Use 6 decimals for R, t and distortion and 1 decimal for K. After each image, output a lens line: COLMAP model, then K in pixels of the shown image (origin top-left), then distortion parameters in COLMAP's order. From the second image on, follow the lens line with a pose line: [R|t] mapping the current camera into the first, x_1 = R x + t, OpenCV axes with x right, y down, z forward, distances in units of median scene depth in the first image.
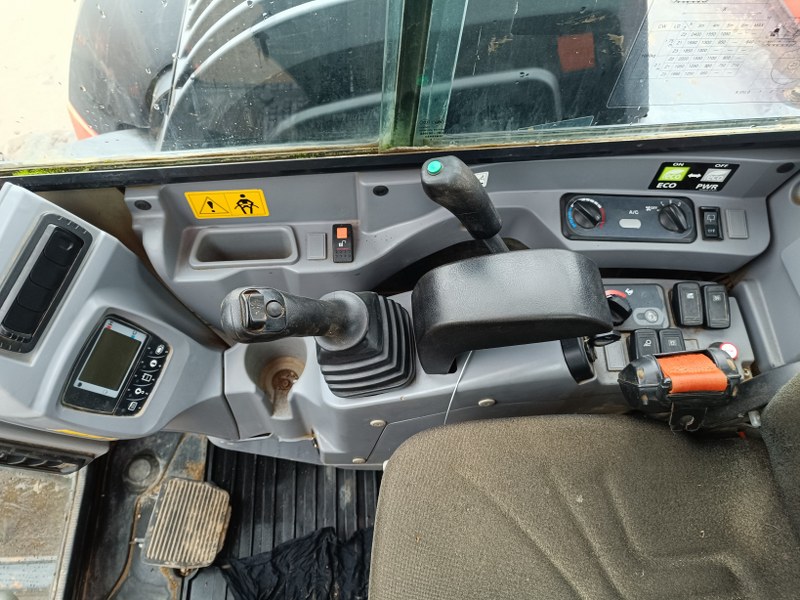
lens RADIAL K [[544.7, 0, 400.0], [0, 544.7, 300.0], [0, 0, 1]] dist [0.015023, 0.000986]
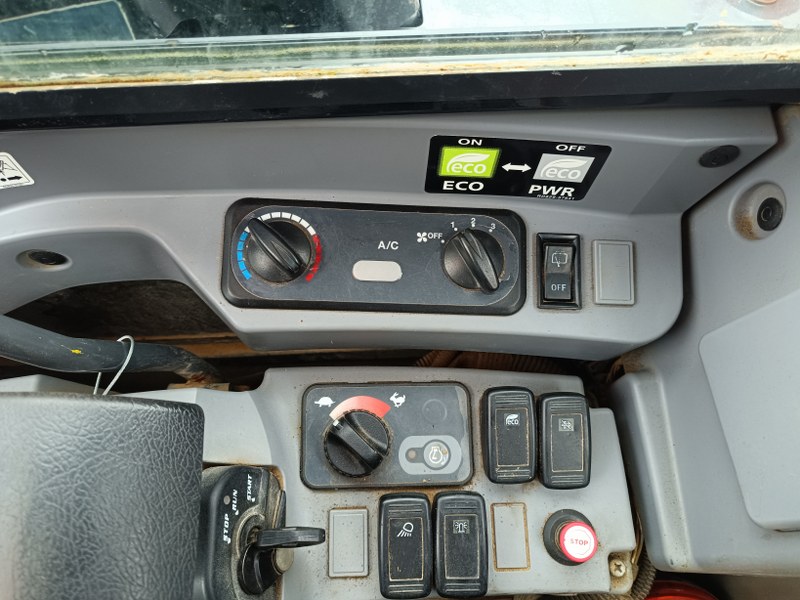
lens RADIAL K [[549.2, 0, 400.1], [0, 549.2, 296.7], [0, 0, 1]] dist [0.011812, -0.008018]
pose [[0.999682, 0.013381, 0.021354, 0.428878], [-0.015630, 0.993930, 0.108899, -0.168056], [-0.019767, -0.109198, 0.993823, 0.546271]]
